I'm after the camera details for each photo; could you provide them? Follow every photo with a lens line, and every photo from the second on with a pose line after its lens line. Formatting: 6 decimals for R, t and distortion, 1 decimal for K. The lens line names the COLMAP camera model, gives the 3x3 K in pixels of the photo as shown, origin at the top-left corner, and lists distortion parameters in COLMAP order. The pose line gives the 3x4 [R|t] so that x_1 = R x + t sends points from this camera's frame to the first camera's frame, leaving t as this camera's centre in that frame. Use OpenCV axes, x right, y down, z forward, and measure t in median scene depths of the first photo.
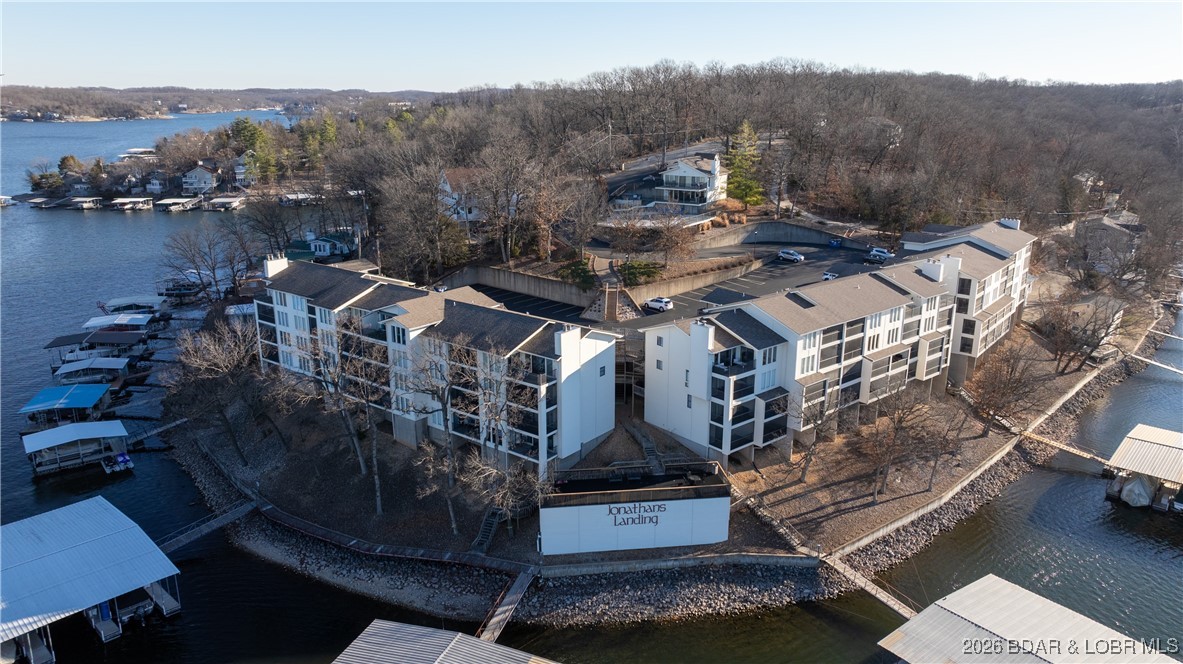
lens RADIAL K [[831.6, 0, 591.1], [0, 831.6, 333.4], [0, 0, 1]] dist [-0.017815, 0.007931]
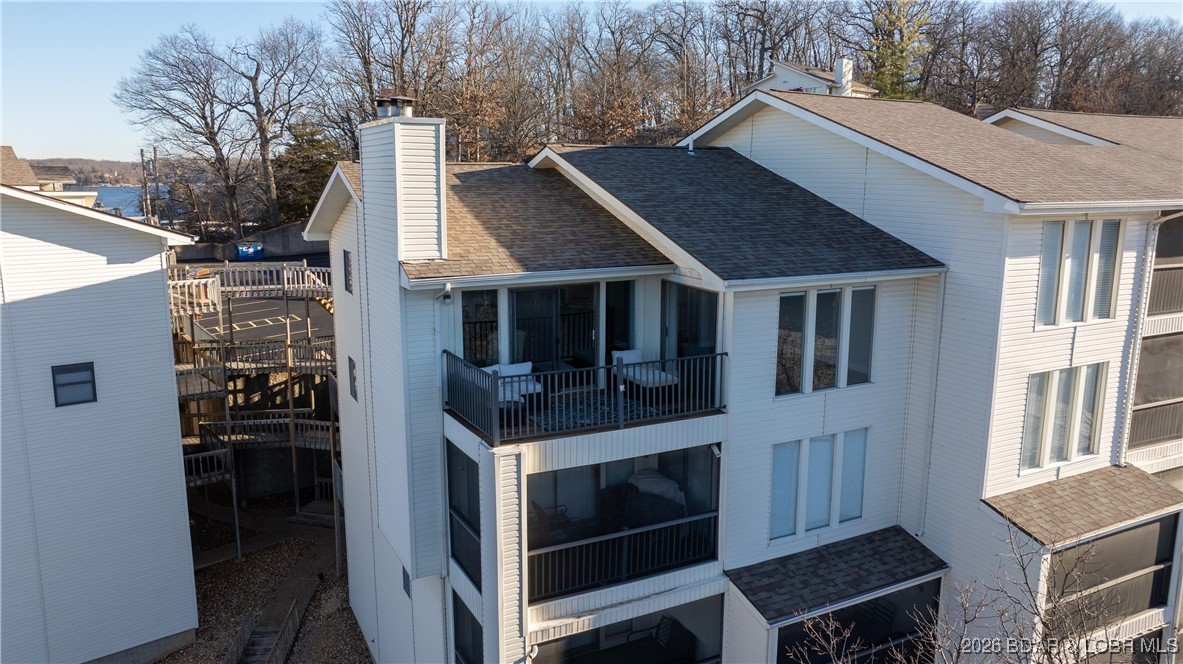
lens RADIAL K [[831.6, 0, 595.7], [0, 831.6, 326.5], [0, 0, 1]] dist [-0.017815, 0.007931]
pose [[0.976362, 0.044429, -0.211527, 0.199682], [-0.066063, 0.993155, -0.096328, 0.041919], [0.205800, 0.108025, 0.972614, 0.804222]]
